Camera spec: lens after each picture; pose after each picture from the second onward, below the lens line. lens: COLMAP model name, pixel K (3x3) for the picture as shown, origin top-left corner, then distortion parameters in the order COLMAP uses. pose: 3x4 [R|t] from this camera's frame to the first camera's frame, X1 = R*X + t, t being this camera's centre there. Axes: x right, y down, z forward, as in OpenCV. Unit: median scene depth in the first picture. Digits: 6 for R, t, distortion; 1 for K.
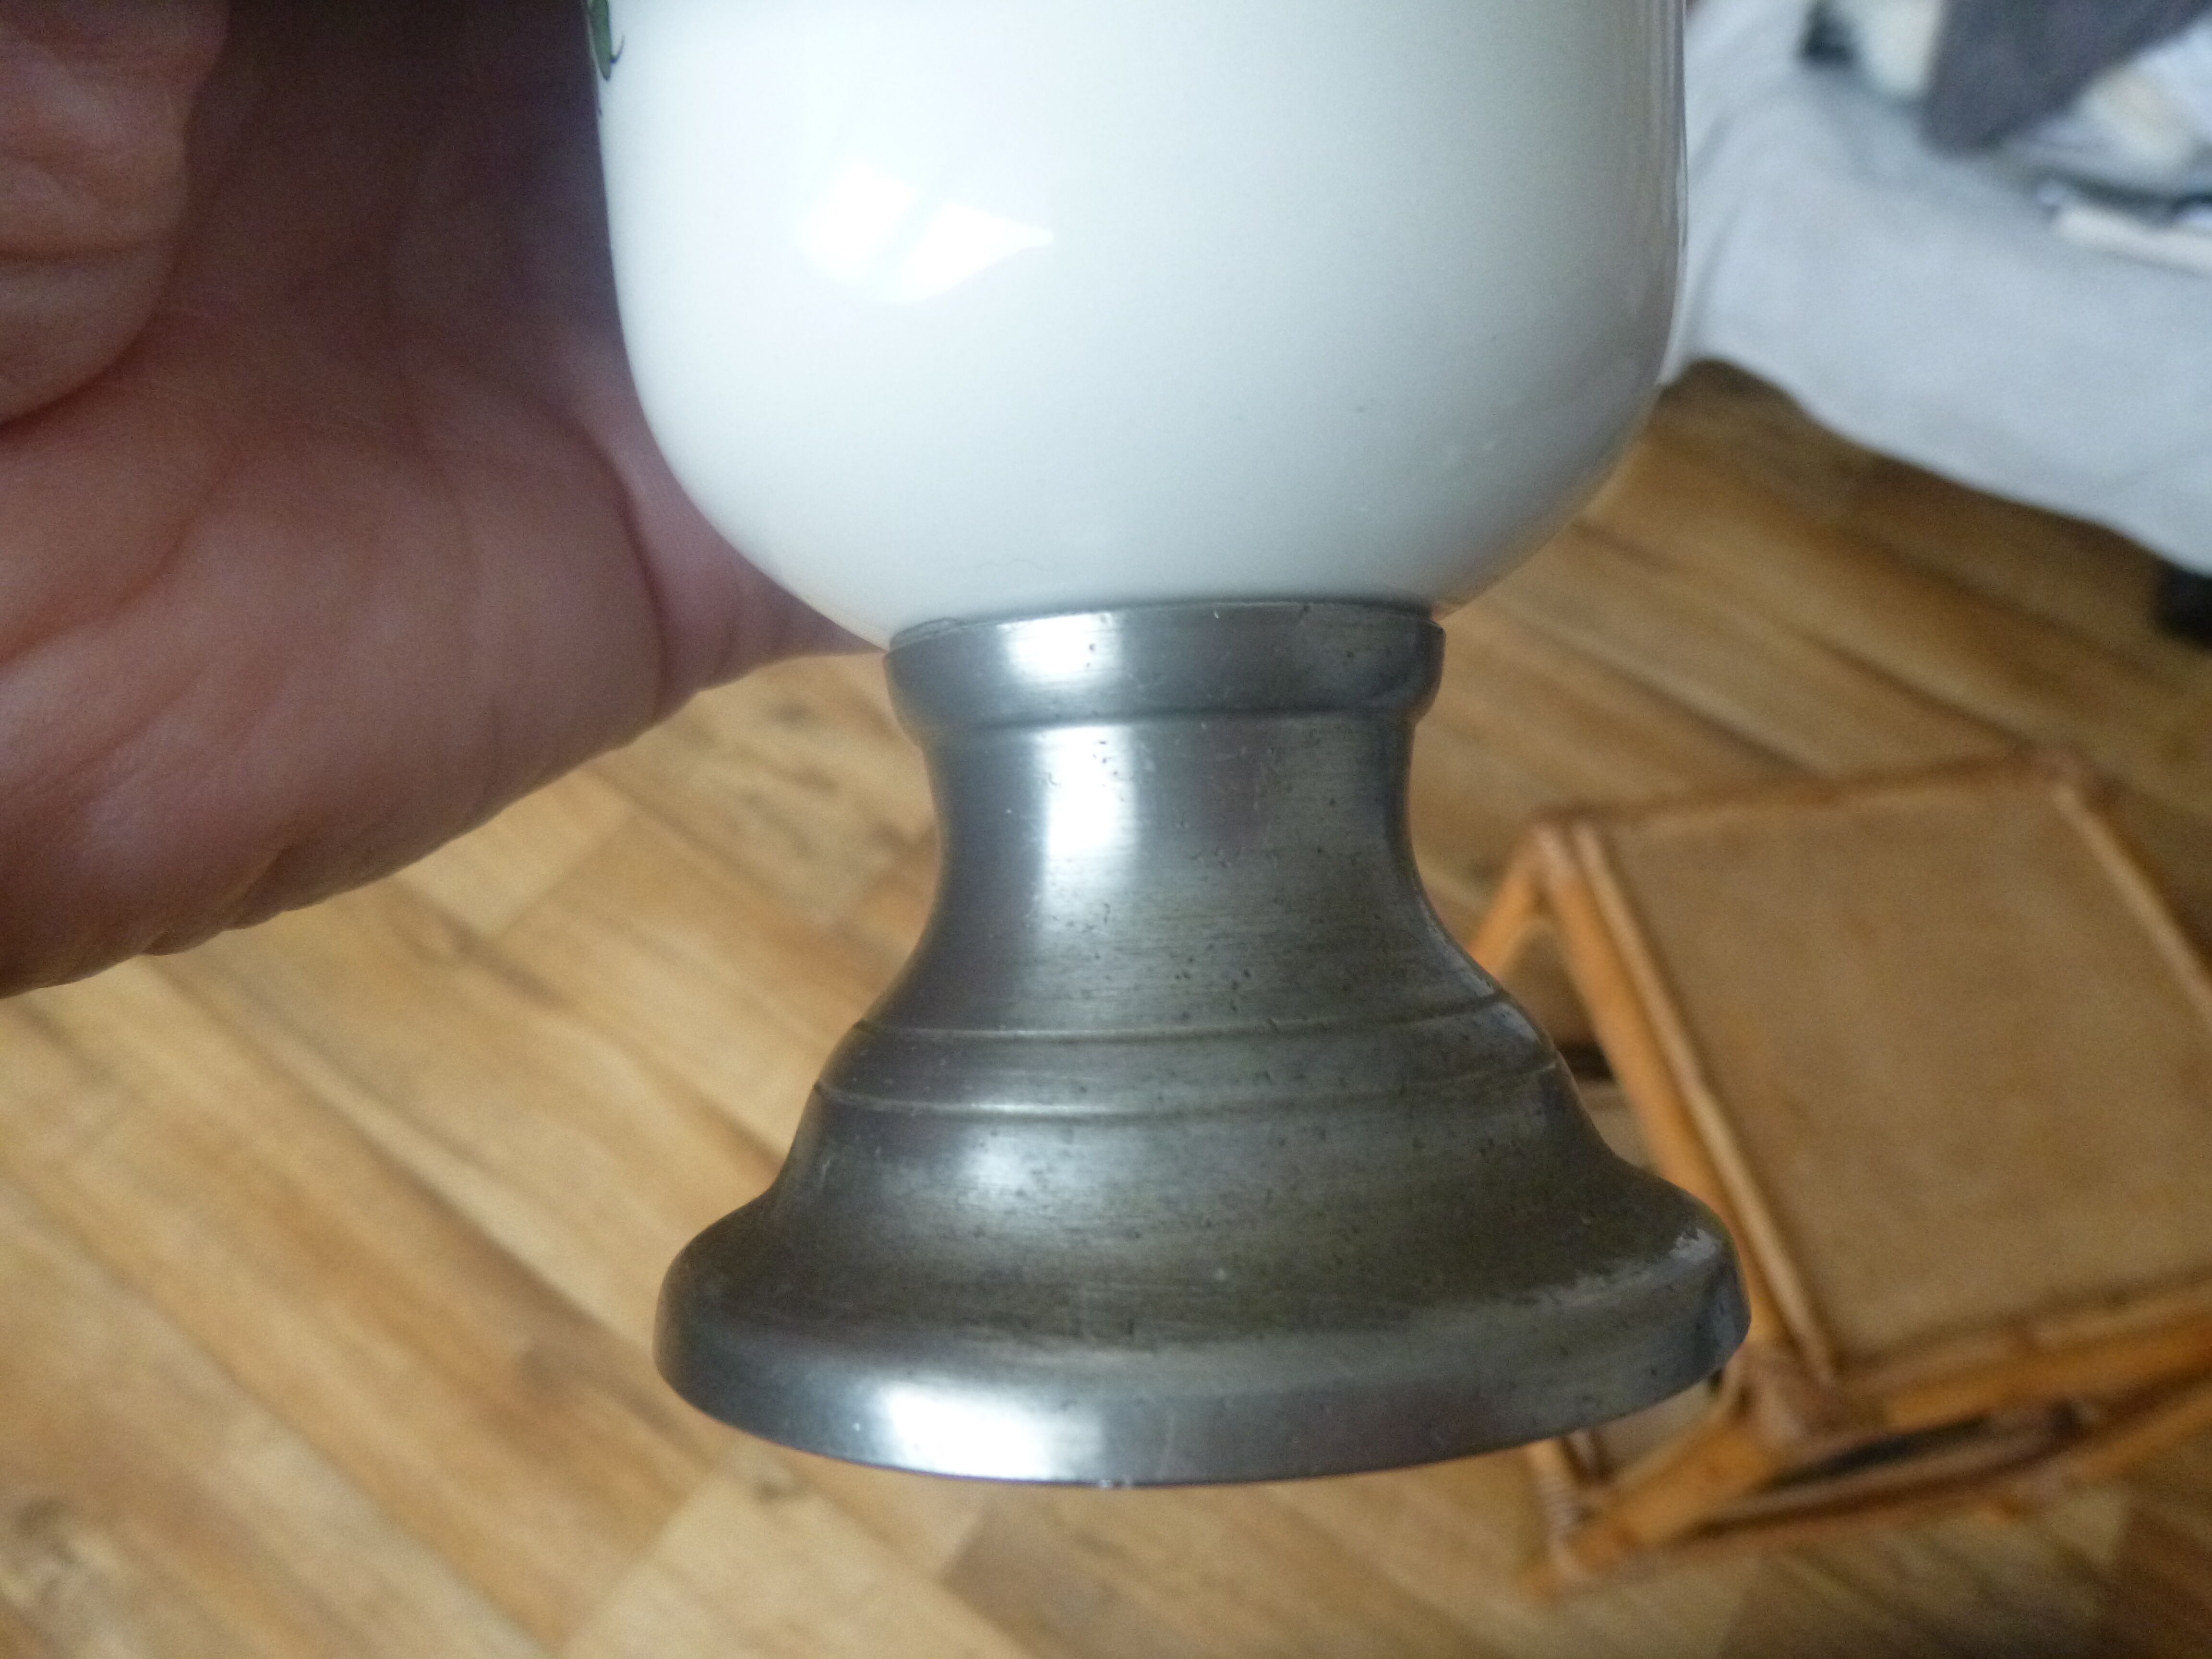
lens RADIAL K [[1663.3, 0, 1106.0], [0, 1663.3, 829.5], [0, 0, 1]] dist [-0.041812, 0.006625]
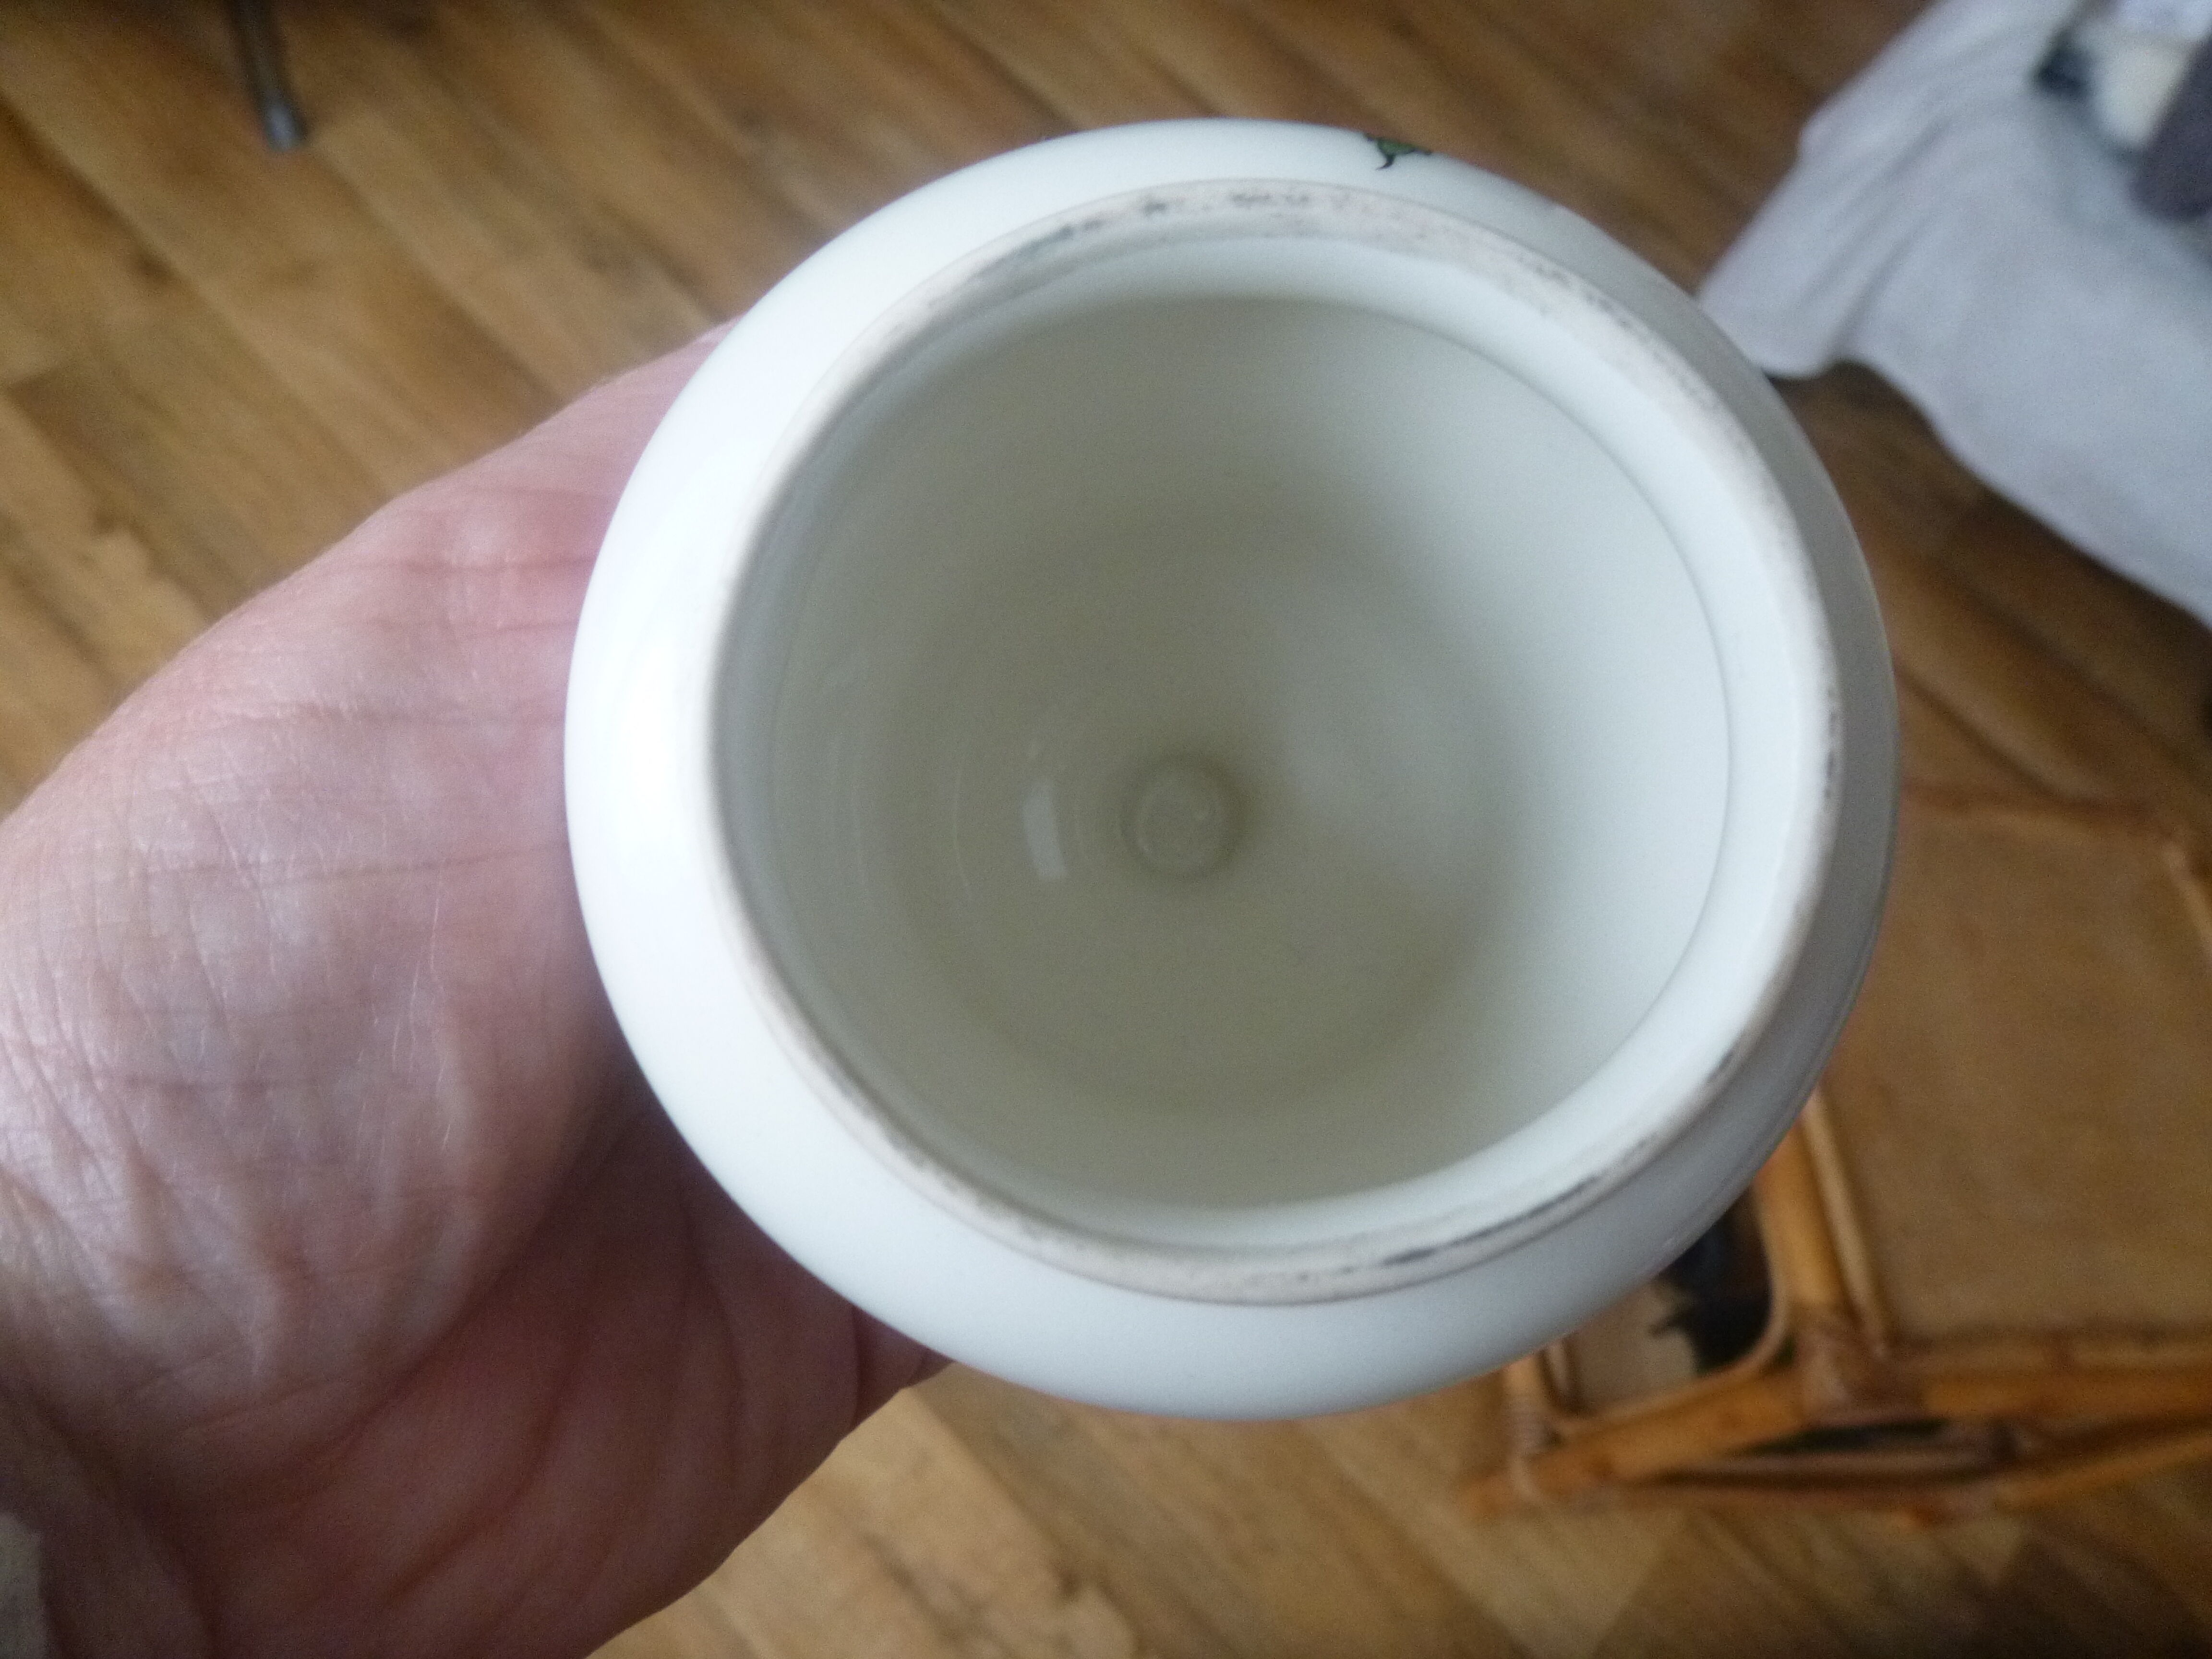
lens RADIAL K [[1663.3, 0, 1106.0], [0, 1663.3, 829.5], [0, 0, 1]] dist [-0.041812, 0.006625]
pose [[0.974559, 0.216207, 0.059078, -0.122192], [-0.219717, 0.973637, 0.061274, 0.046182], [-0.044272, -0.072695, 0.996371, 0.021535]]
